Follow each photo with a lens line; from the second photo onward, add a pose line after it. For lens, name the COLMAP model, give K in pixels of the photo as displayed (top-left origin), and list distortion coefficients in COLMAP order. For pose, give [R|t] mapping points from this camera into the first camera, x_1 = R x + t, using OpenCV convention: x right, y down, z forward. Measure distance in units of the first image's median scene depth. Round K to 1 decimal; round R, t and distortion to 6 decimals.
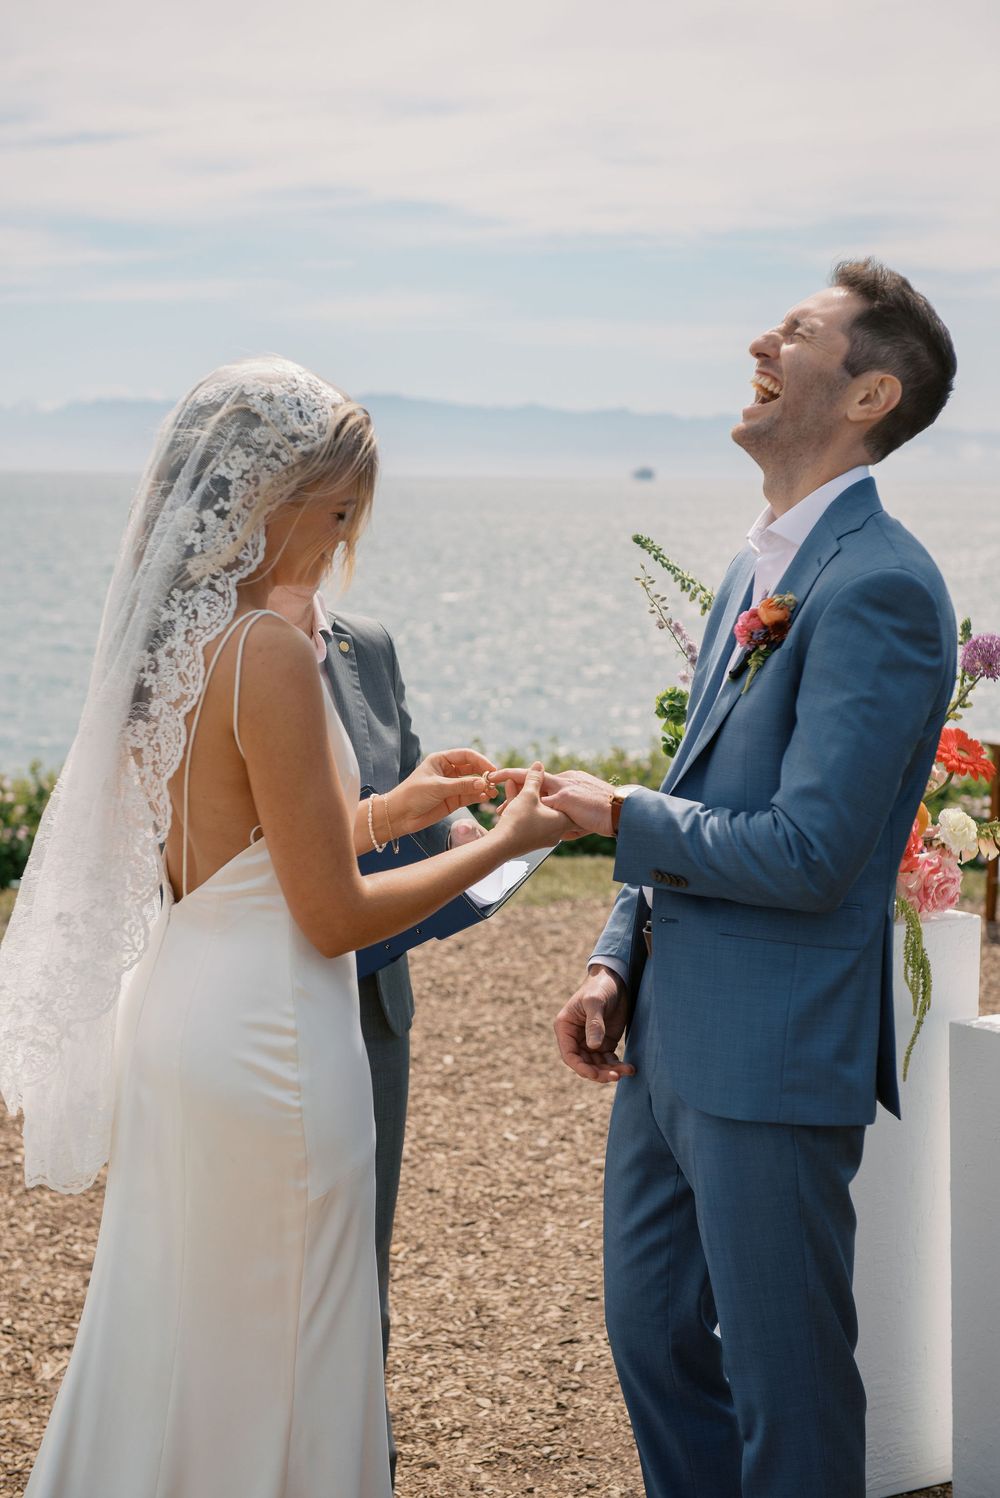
lens RADIAL K [[2624.6, 0, 458.7], [0, 2624.6, 768.1], [0, 0, 1]] dist [0.065845, 0.000000]
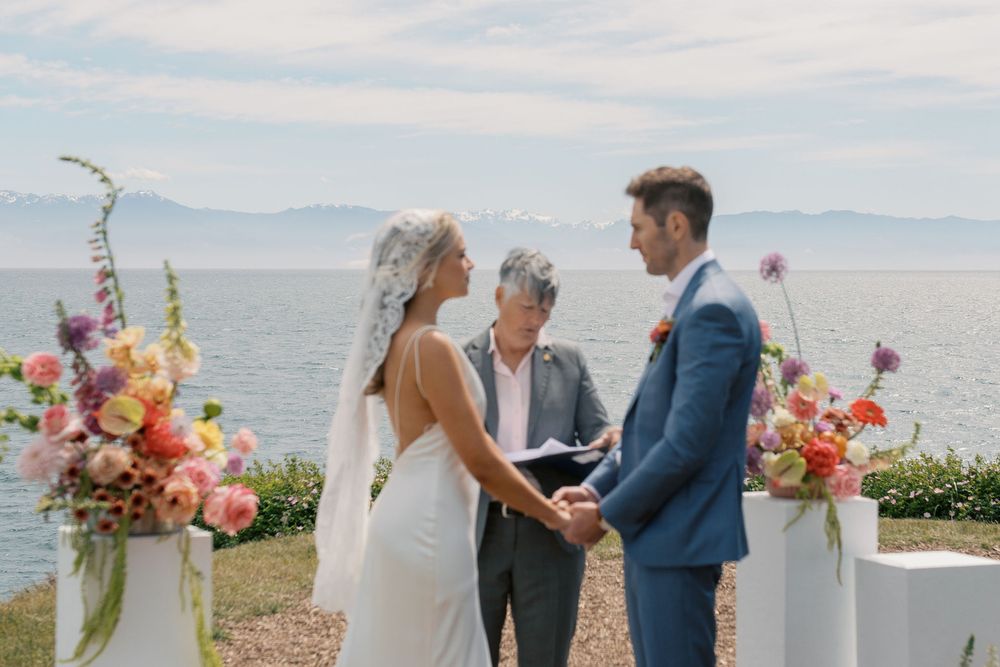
lens RADIAL K [[1924.6, 0, 536.2], [0, 1924.6, 314.7], [0, 0, 1]] dist [0.181837, 0.000000]
pose [[0.981514, -0.001565, -0.191385, 0.169427], [-0.015223, 0.996160, -0.086214, 0.035284], [0.190785, 0.087533, 0.977721, -0.300787]]
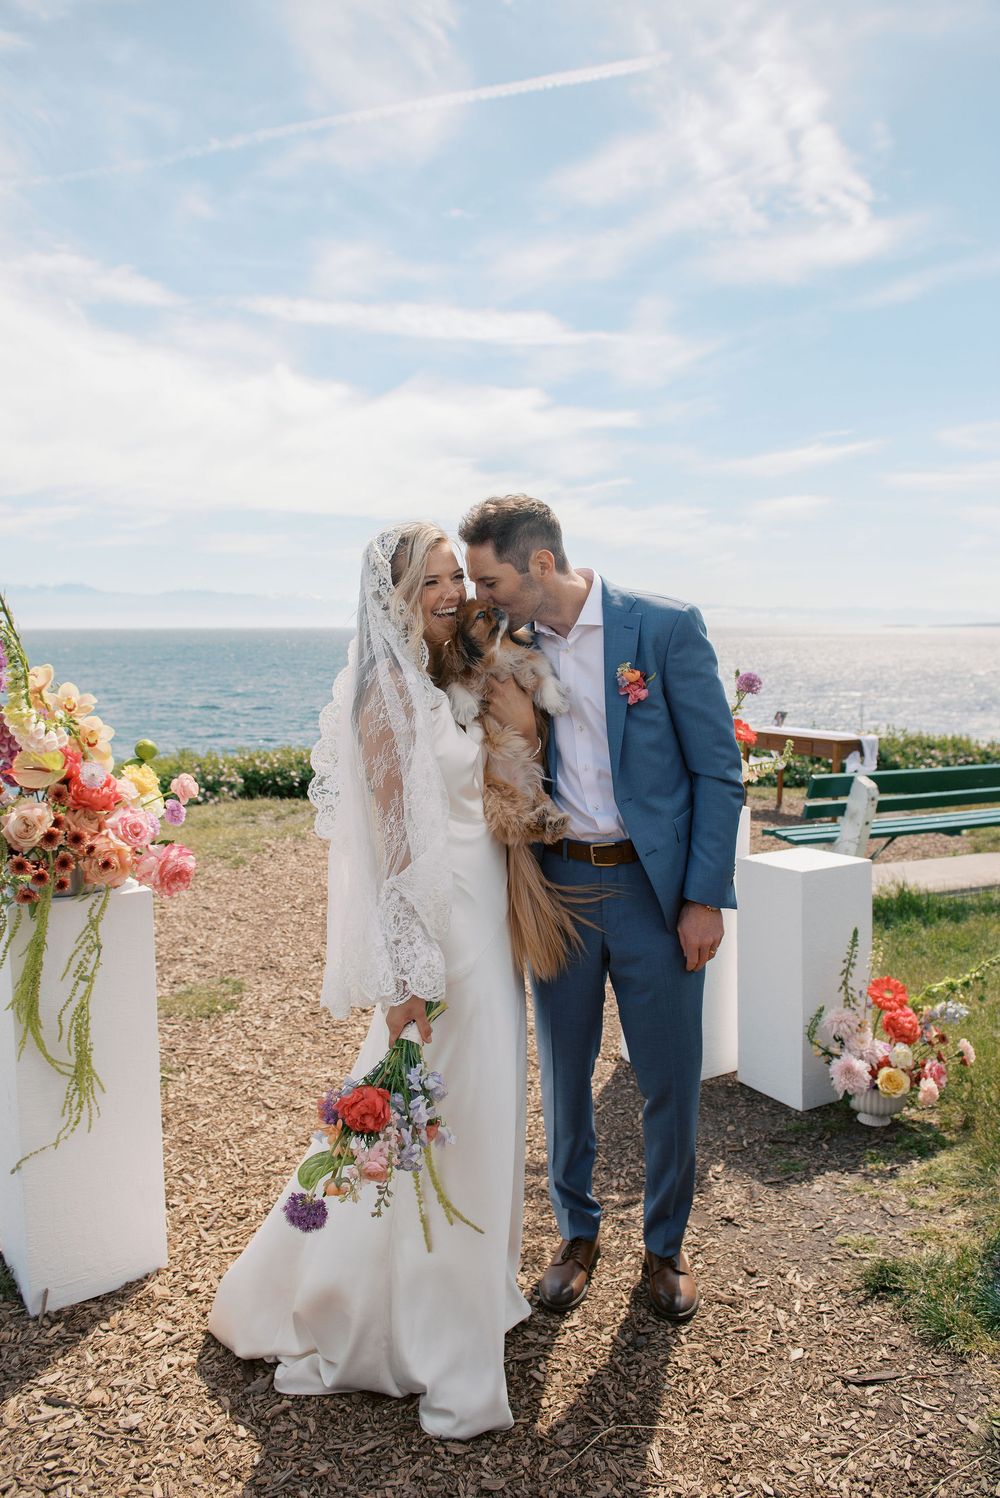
lens RADIAL K [[1071.9, 0, 518.6], [0, 1071.9, 732.0], [0, 0, 1]] dist [-0.038255, -0.016886]
pose [[0.999940, -0.010692, -0.002514, 0.011260], [0.010659, 0.999862, -0.012726, 0.002969], [0.002650, 0.012698, 0.999916, 0.096284]]
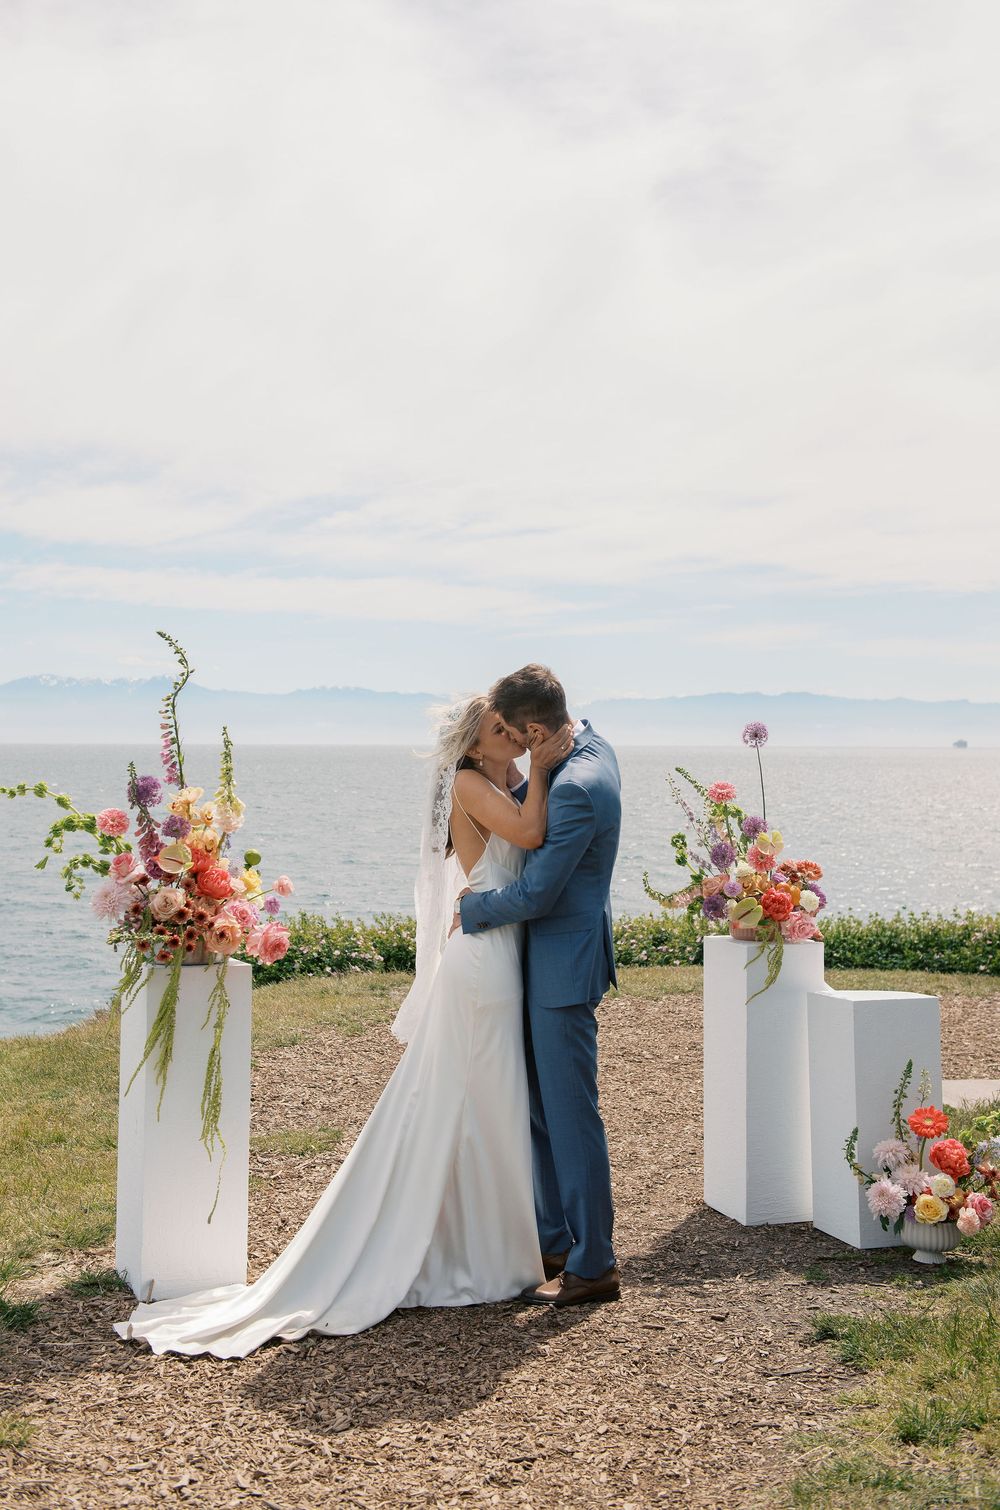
lens RADIAL K [[1750.8, 0, 461.2], [0, 1750.8, 709.6], [0, 0, 1]] dist [0.103315, 0.000000]
pose [[0.974576, -0.007993, -0.223912, 0.174311], [-0.021570, 0.991374, -0.129273, 0.044764], [0.223014, 0.130816, 0.965998, -0.352988]]
